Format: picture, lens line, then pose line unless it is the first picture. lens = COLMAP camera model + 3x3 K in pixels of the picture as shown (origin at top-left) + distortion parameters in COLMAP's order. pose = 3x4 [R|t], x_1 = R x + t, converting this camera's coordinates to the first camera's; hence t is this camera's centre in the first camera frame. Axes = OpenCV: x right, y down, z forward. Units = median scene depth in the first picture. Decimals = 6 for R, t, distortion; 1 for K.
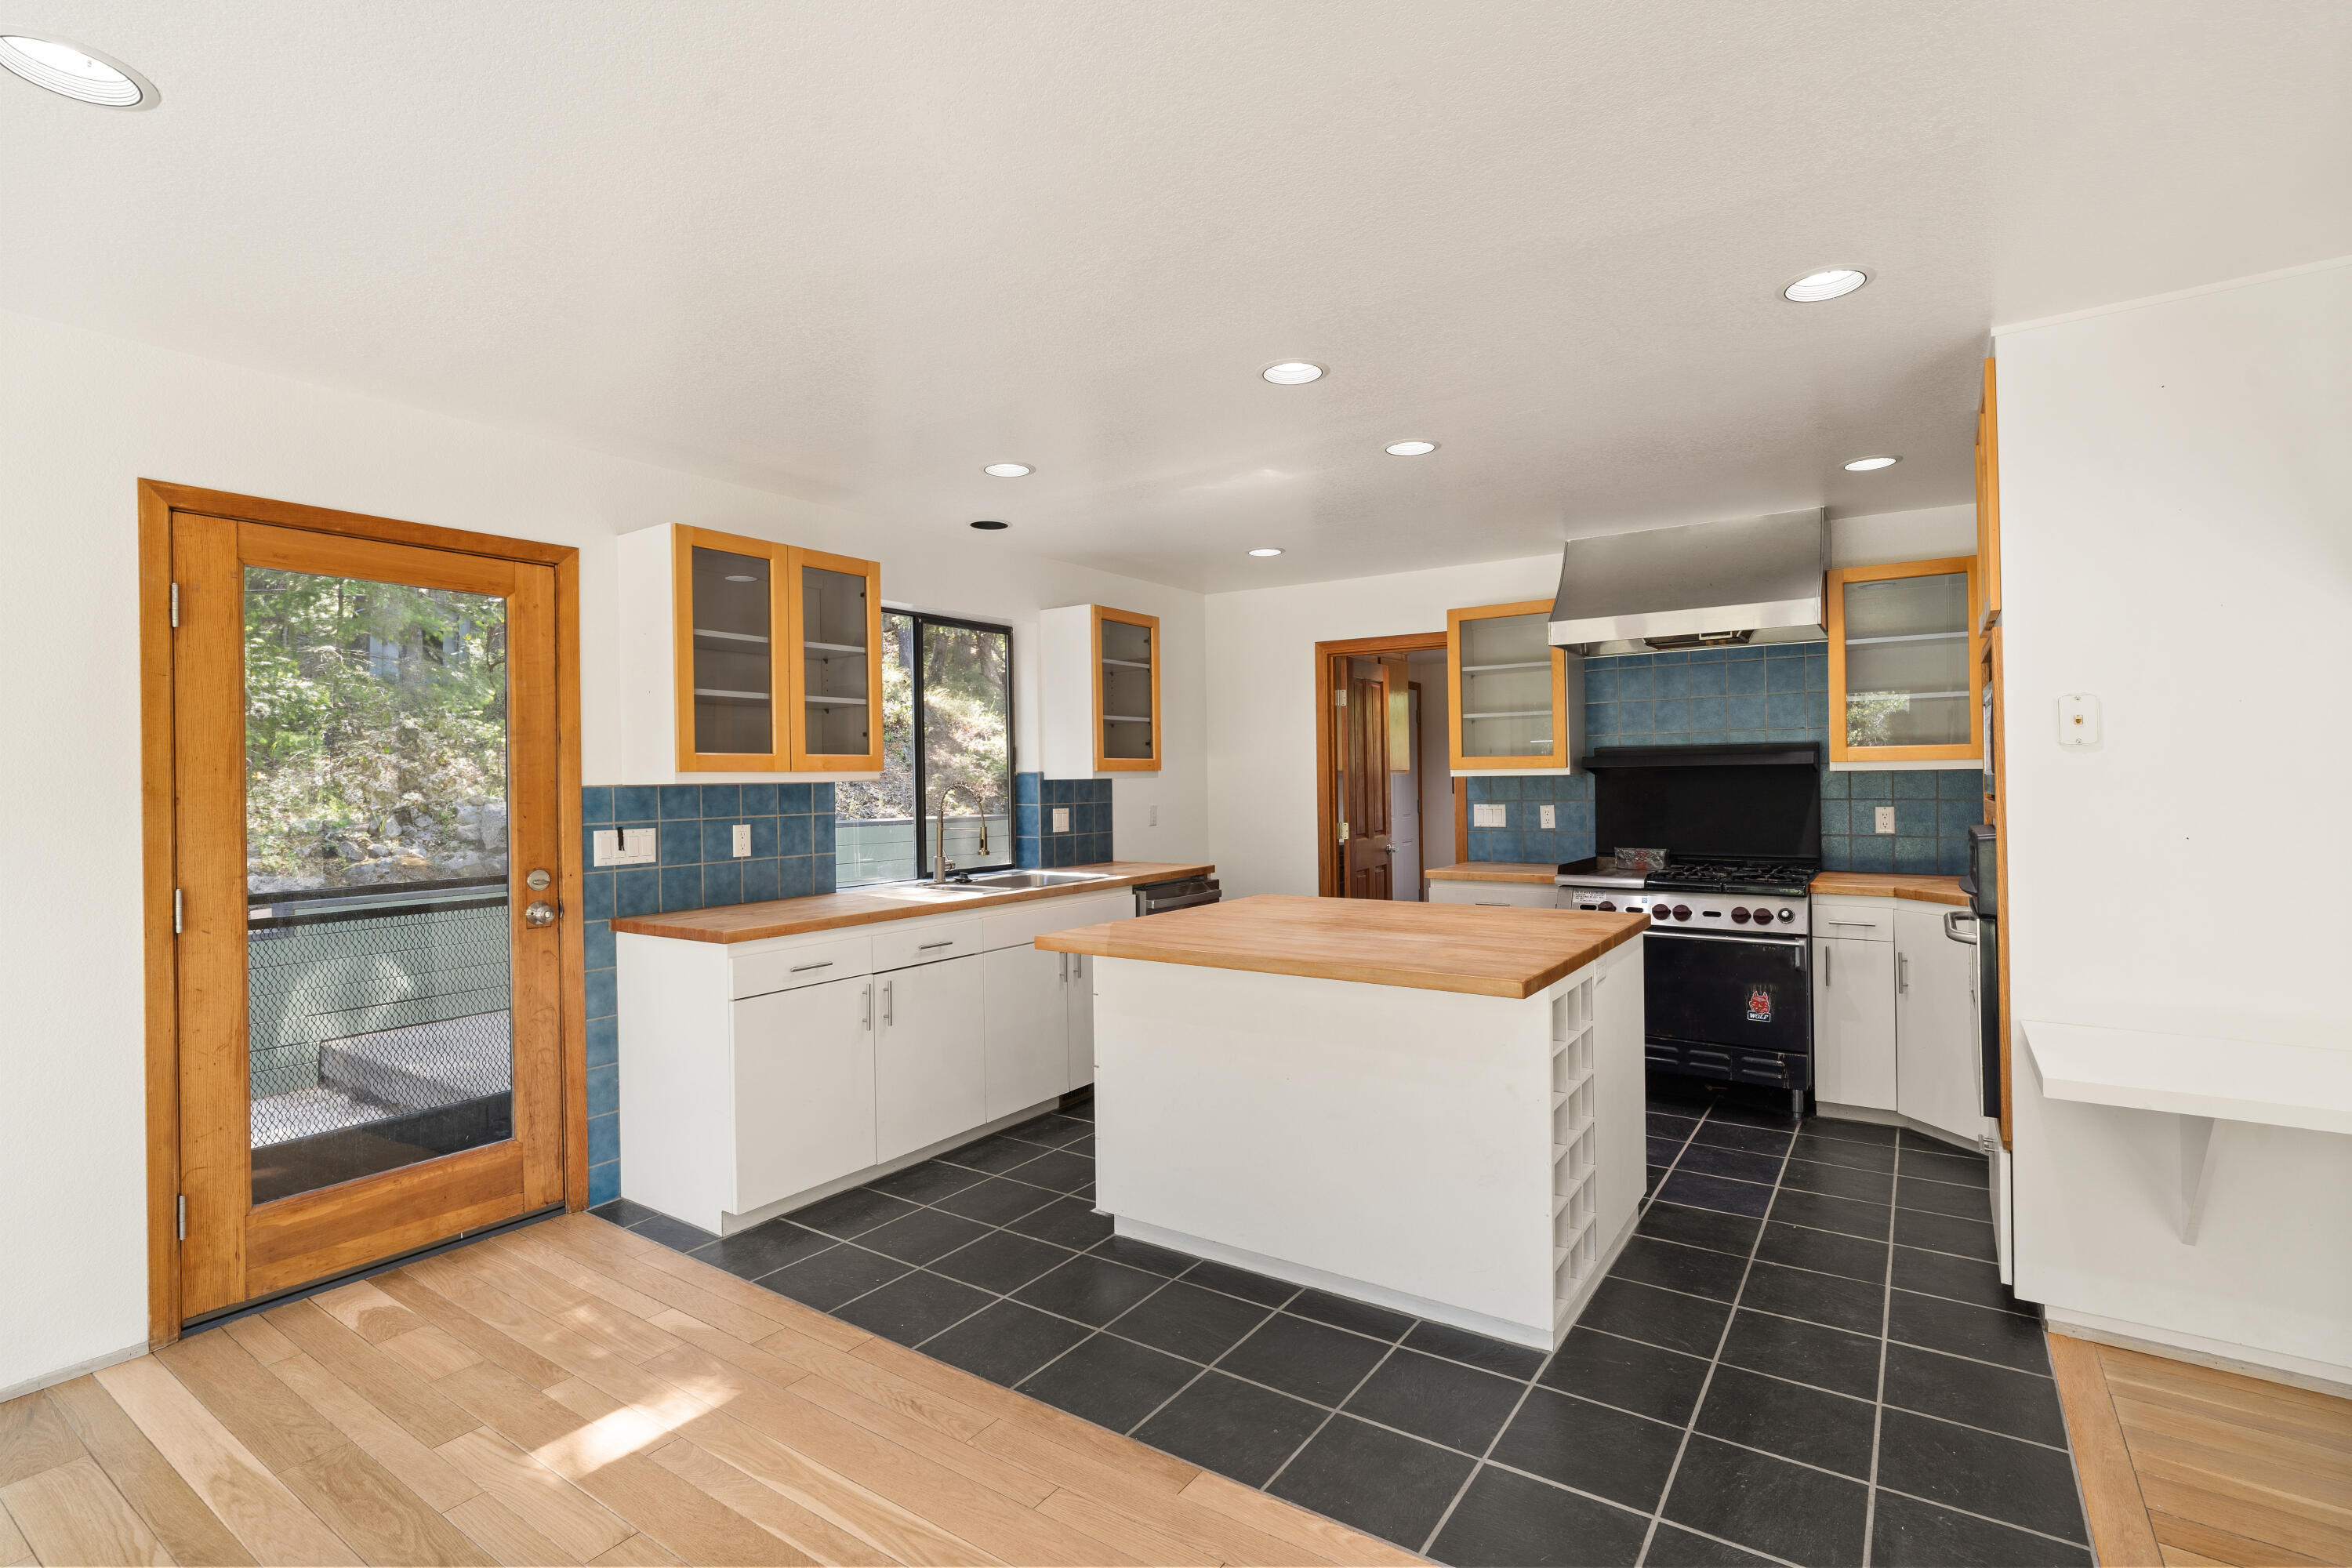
lens RADIAL K [[1109.4, 0, 1184.3], [0, 1109.4, 775.0], [0, 0, 1]] dist [-0.012249, 0.004539]
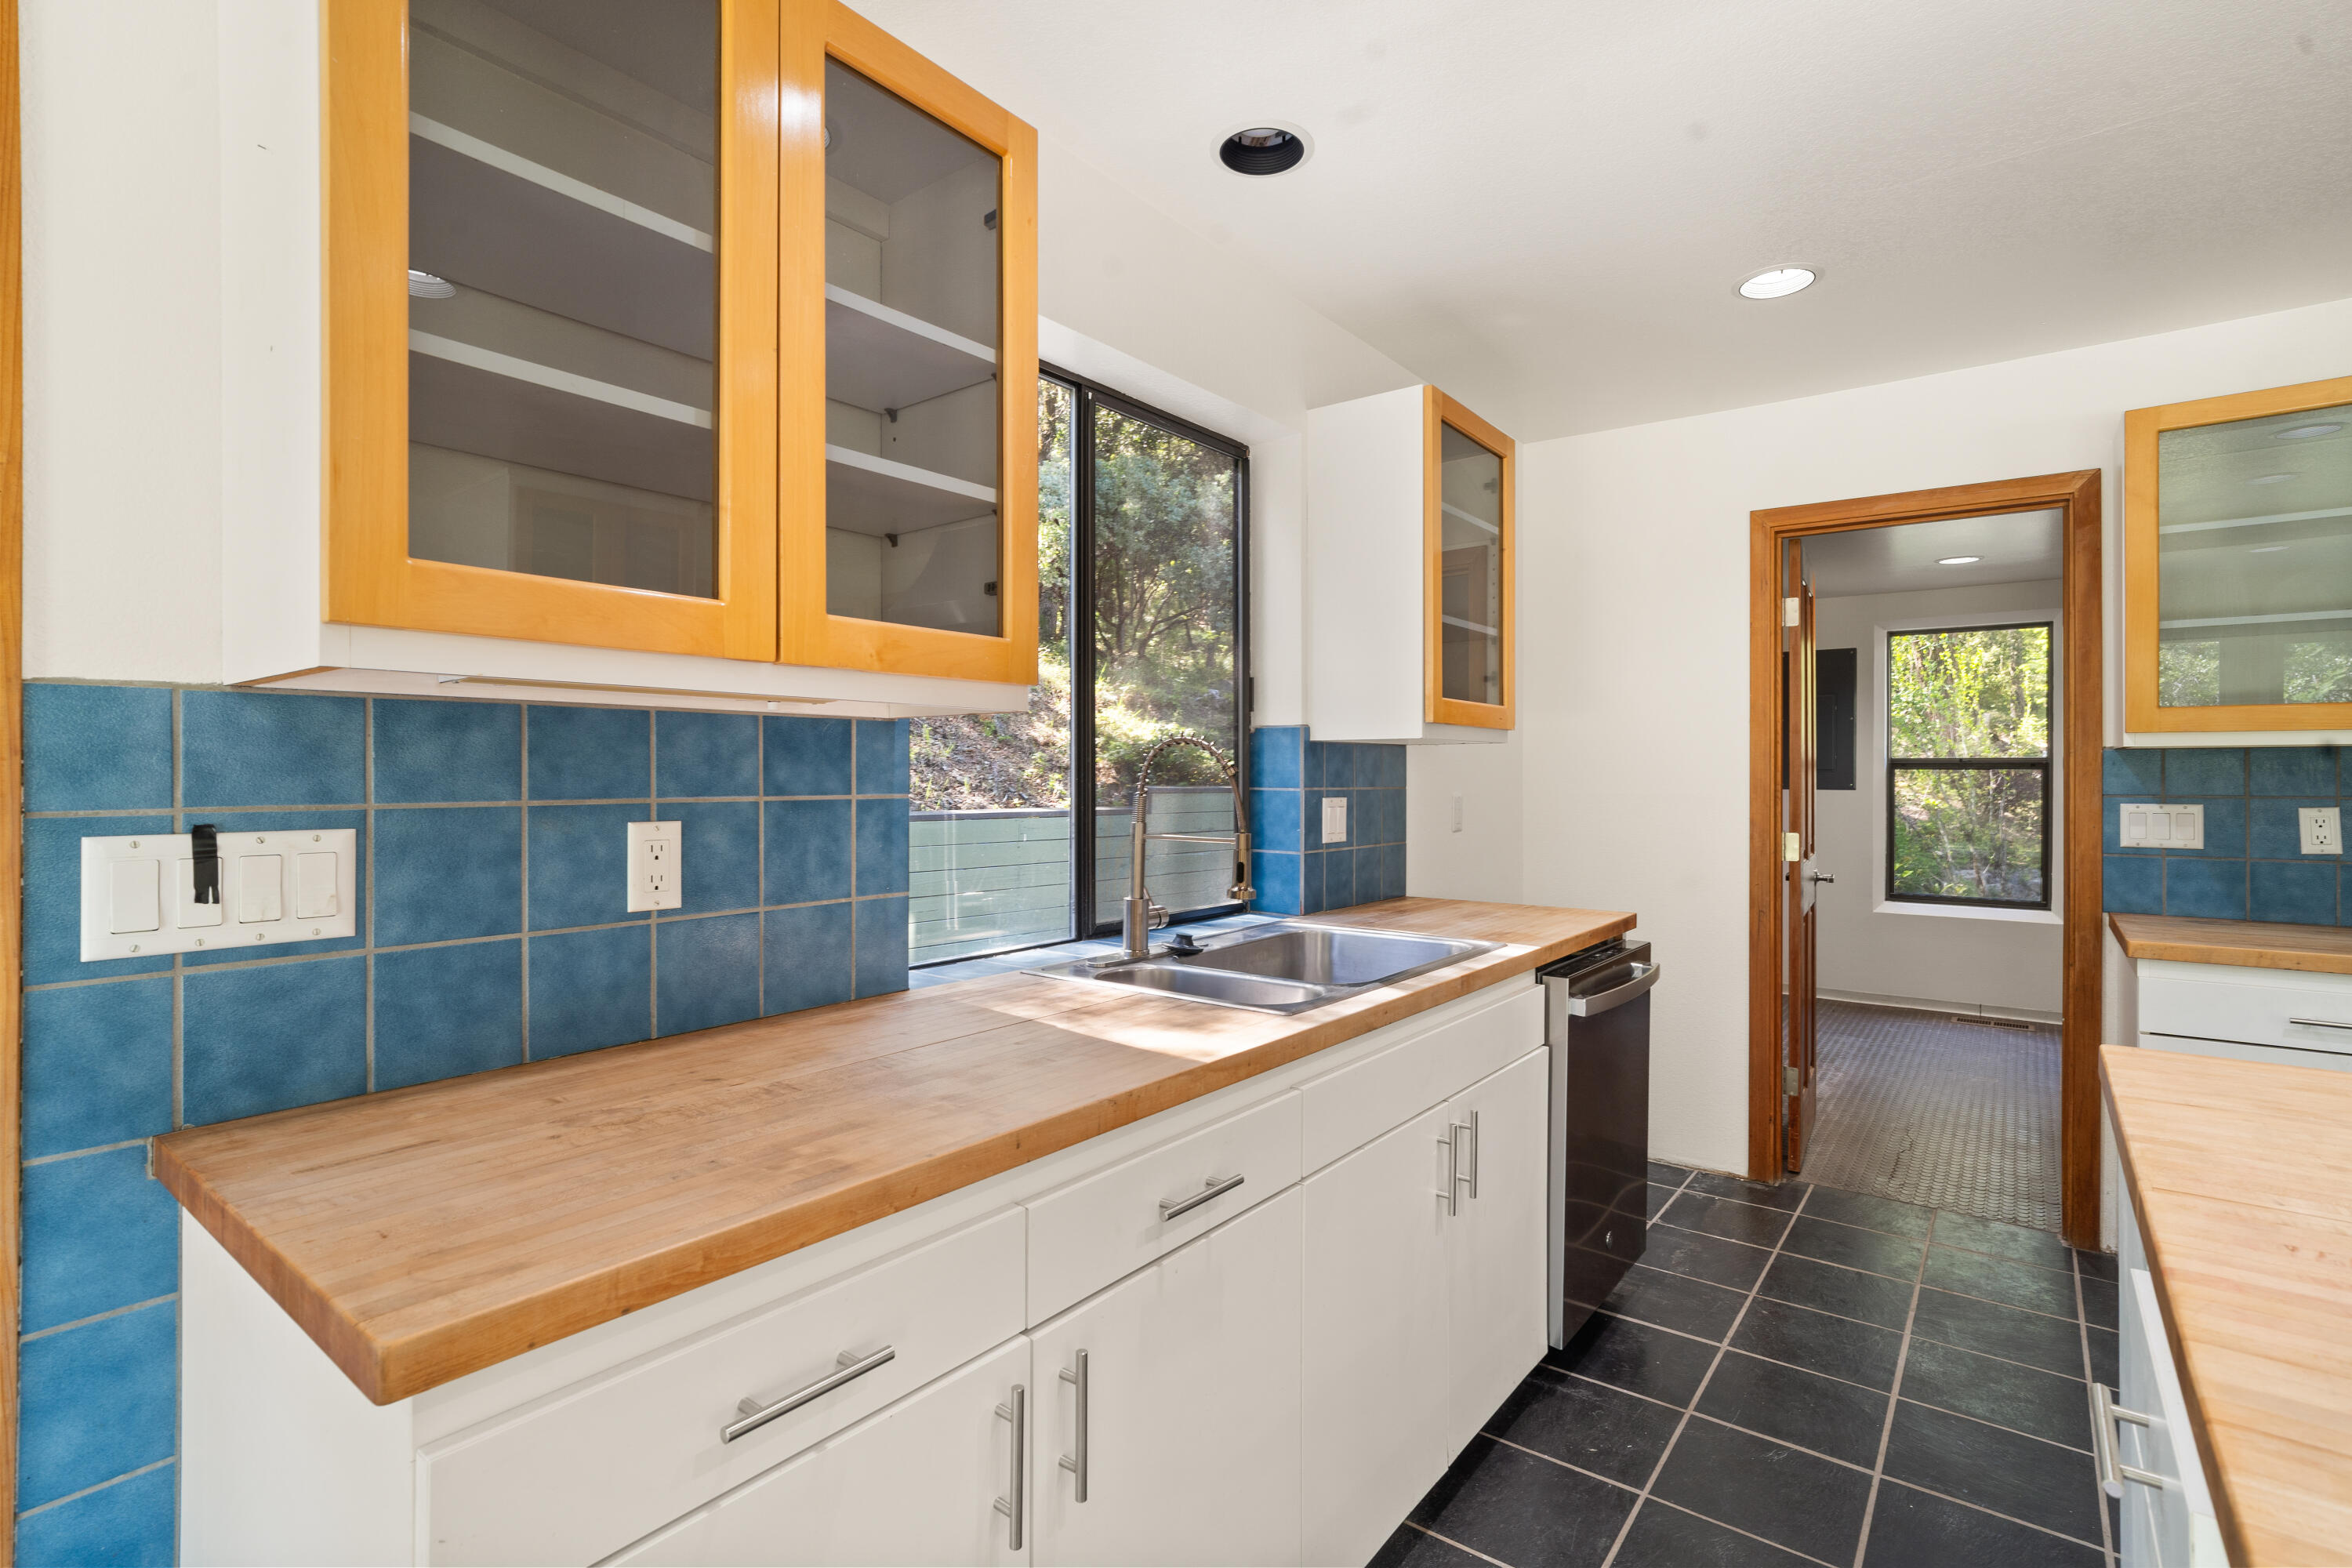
lens RADIAL K [[1109.4, 0, 1185.0], [0, 1109.4, 771.2], [0, 0, 1]] dist [-0.012249, 0.004539]
pose [[0.998127, 0.016026, -0.059038, -0.214024], [-0.016005, 0.999872, 0.000819, 0.026347], [0.059044, 0.000127, 0.998255, 0.674670]]
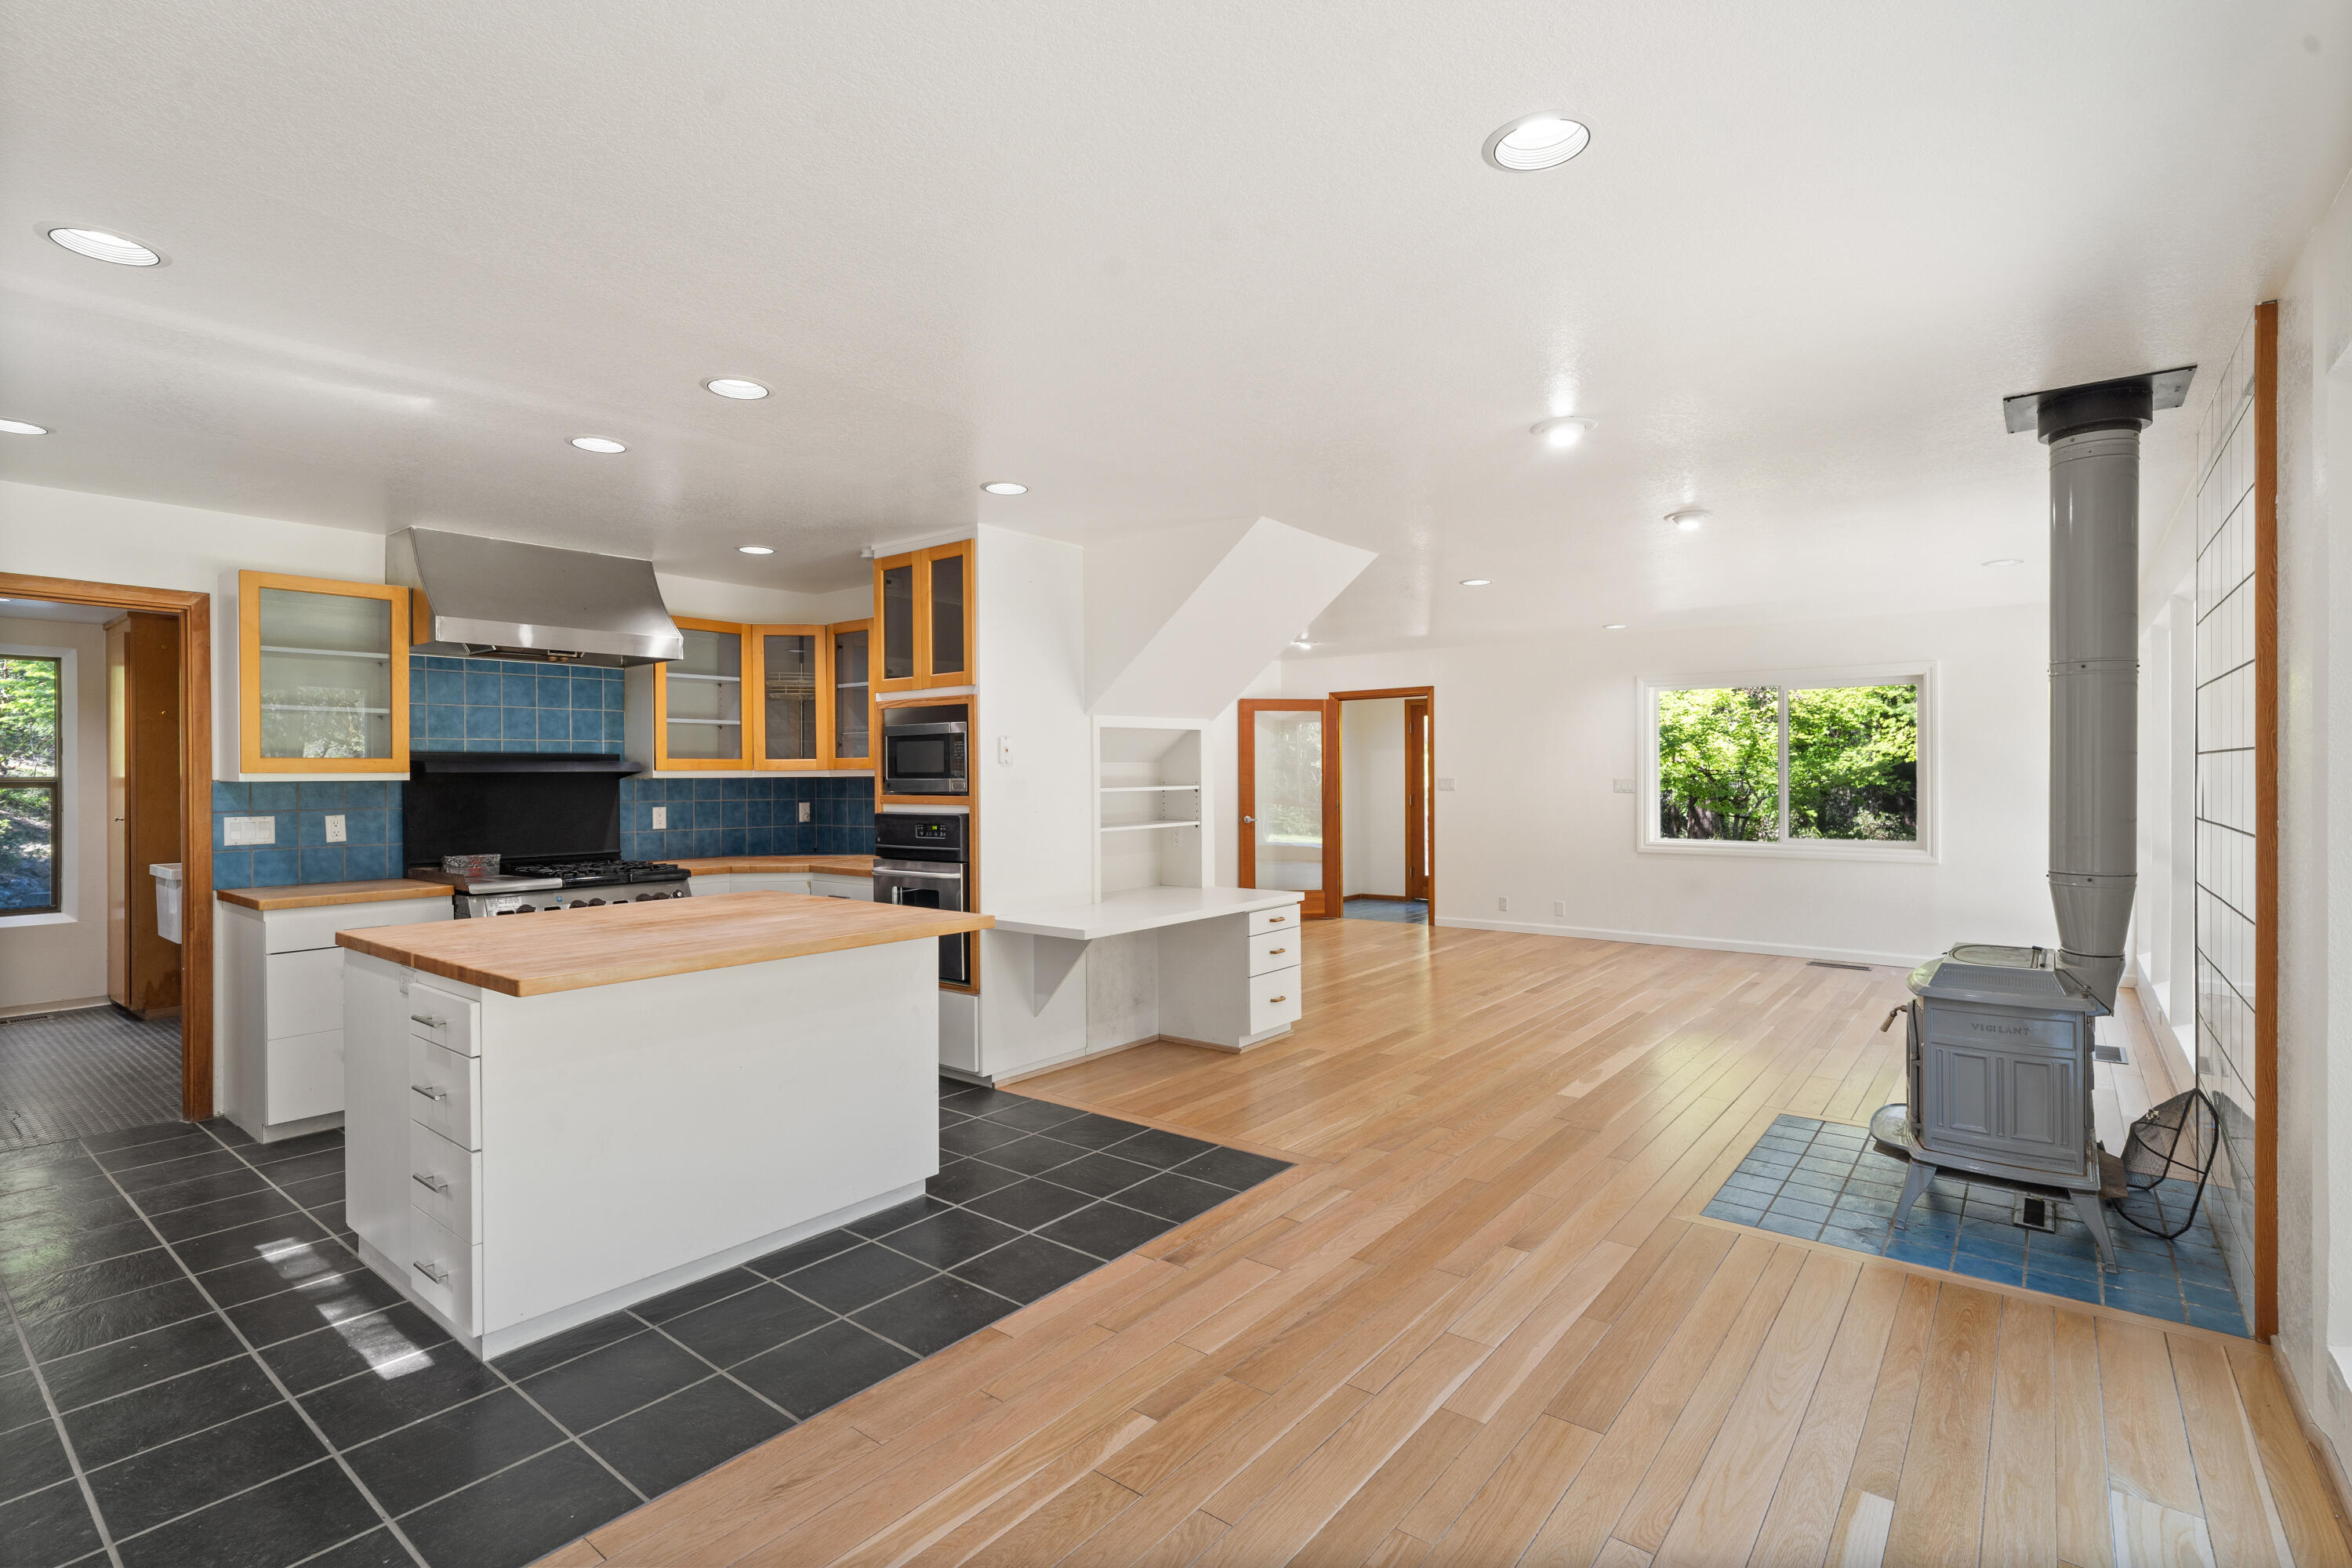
lens RADIAL K [[1109.4, 0, 1165.3], [0, 1109.4, 763.5], [0, 0, 1]] dist [-0.012249, 0.004539]
pose [[0.083174, 0.021152, 0.996311, -0.687792], [0.003574, 0.999762, -0.021524, 0.010497], [-0.996529, 0.005351, 0.083078, 0.388663]]
